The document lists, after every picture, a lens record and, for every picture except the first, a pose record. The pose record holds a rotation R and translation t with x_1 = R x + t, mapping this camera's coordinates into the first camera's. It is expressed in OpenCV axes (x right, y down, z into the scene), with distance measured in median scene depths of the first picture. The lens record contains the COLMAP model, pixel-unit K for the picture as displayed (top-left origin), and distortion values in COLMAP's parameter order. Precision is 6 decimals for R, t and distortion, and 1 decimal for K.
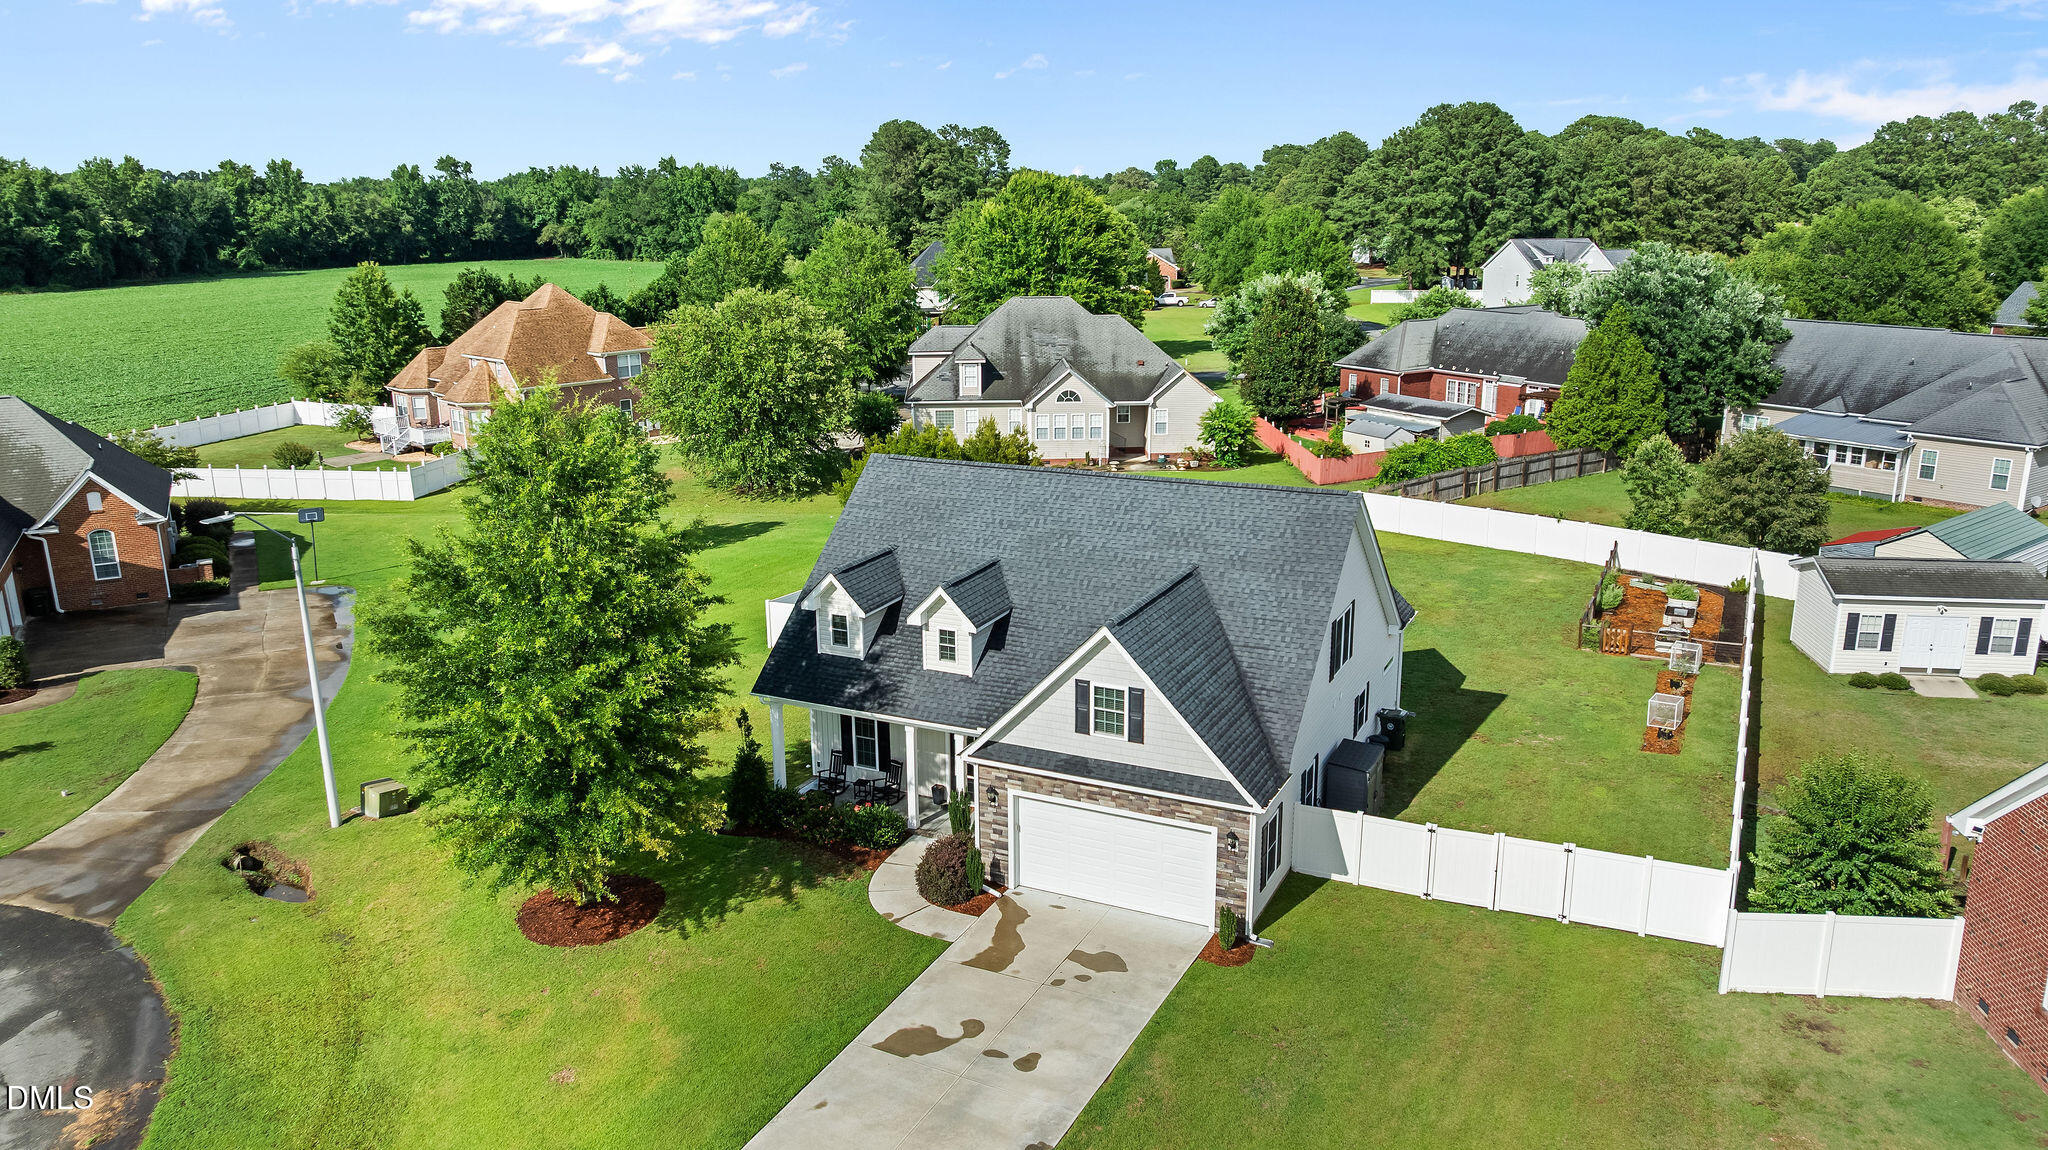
lens RADIAL K [[1444.7, 0, 1024.0], [0, 1444.7, 575.0], [0, 0, 1]] dist [-0.020828, 0.006809]
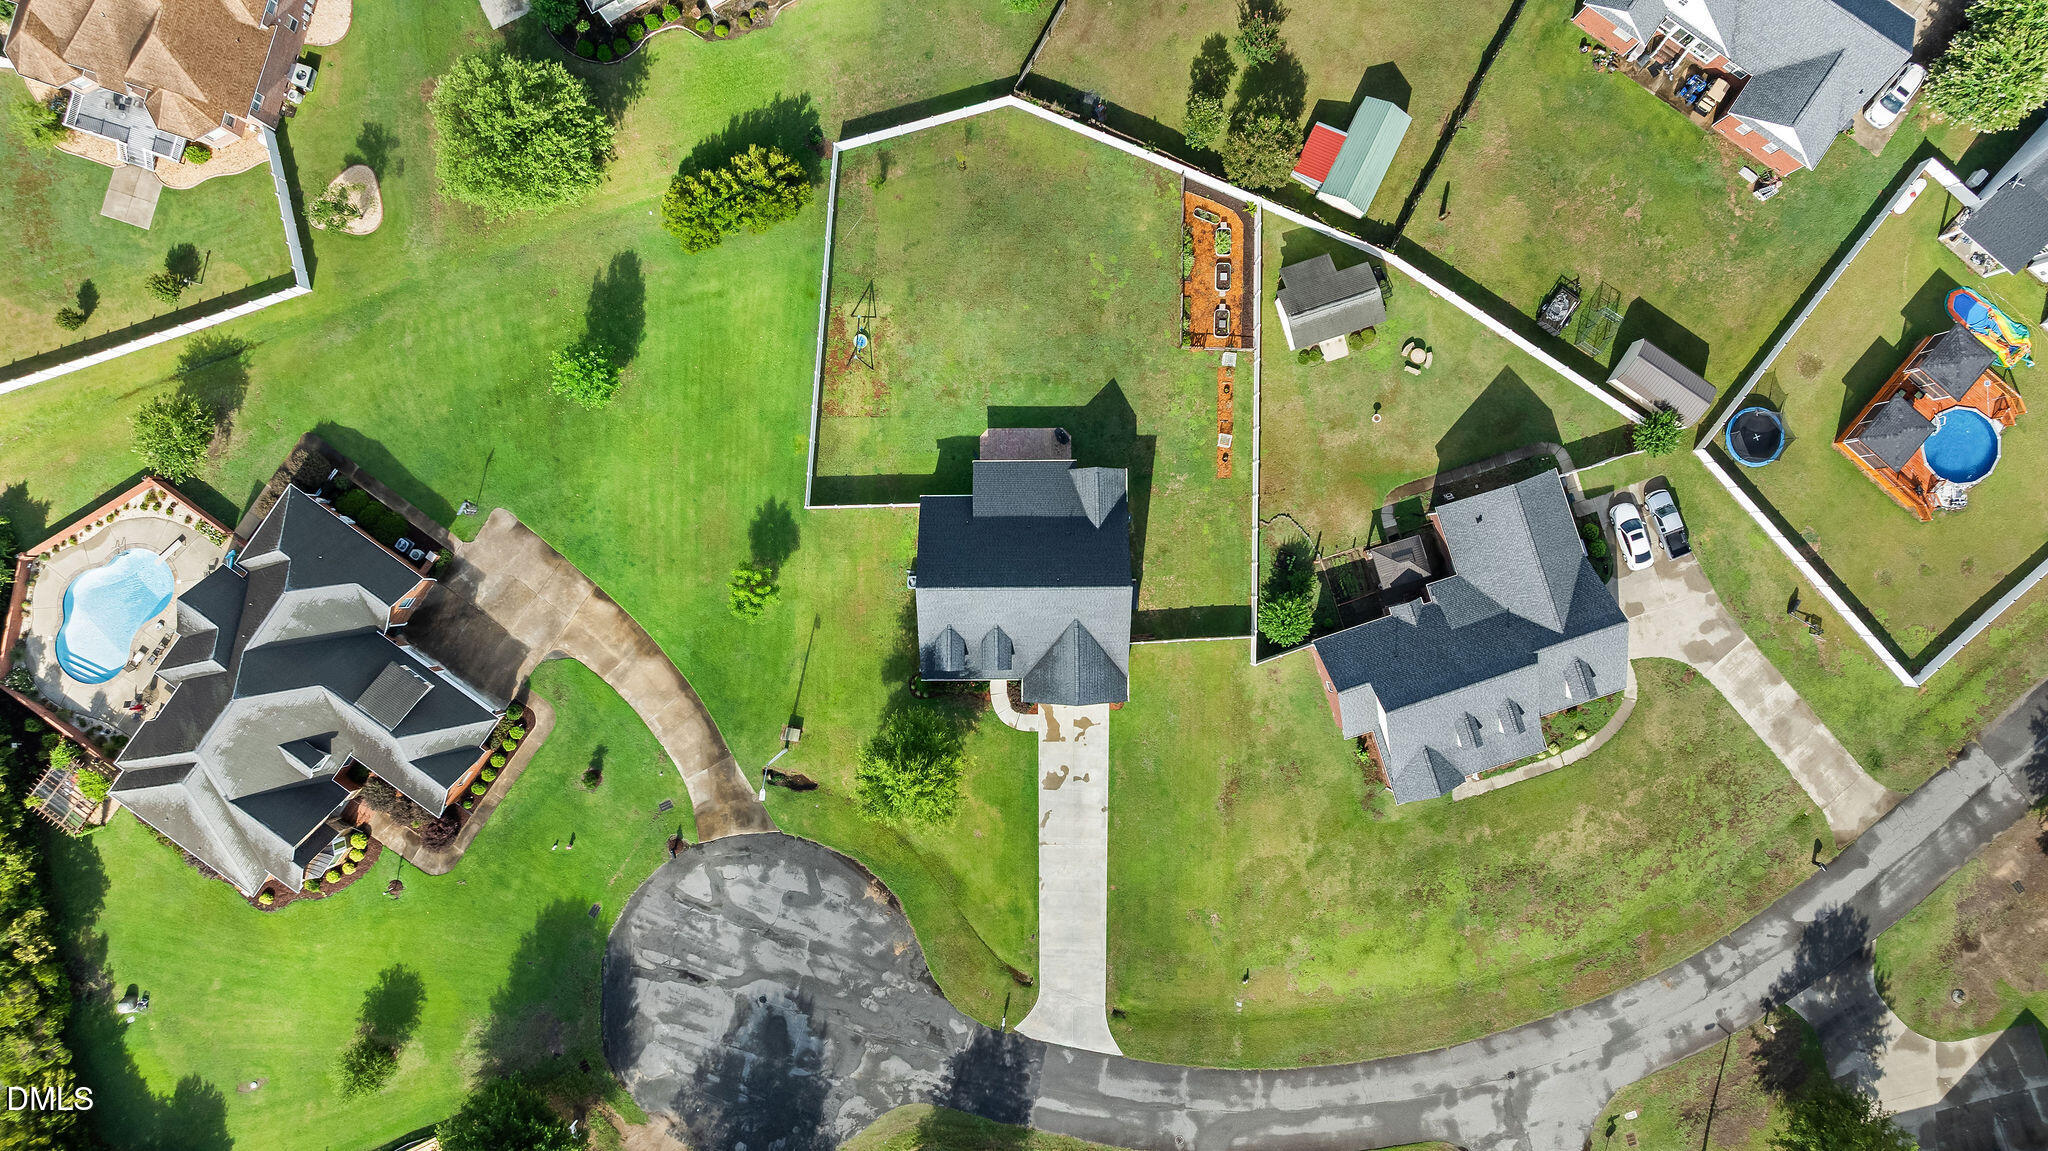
lens RADIAL K [[1444.7, 0, 1024.0], [0, 1444.7, 575.5], [0, 0, 1]] dist [-0.020828, 0.006809]
pose [[0.897376, -0.440912, 0.017675, 0.016287], [0.104063, 0.250383, 0.962538, -2.443463], [-0.428820, -0.861920, 0.270570, 0.358330]]
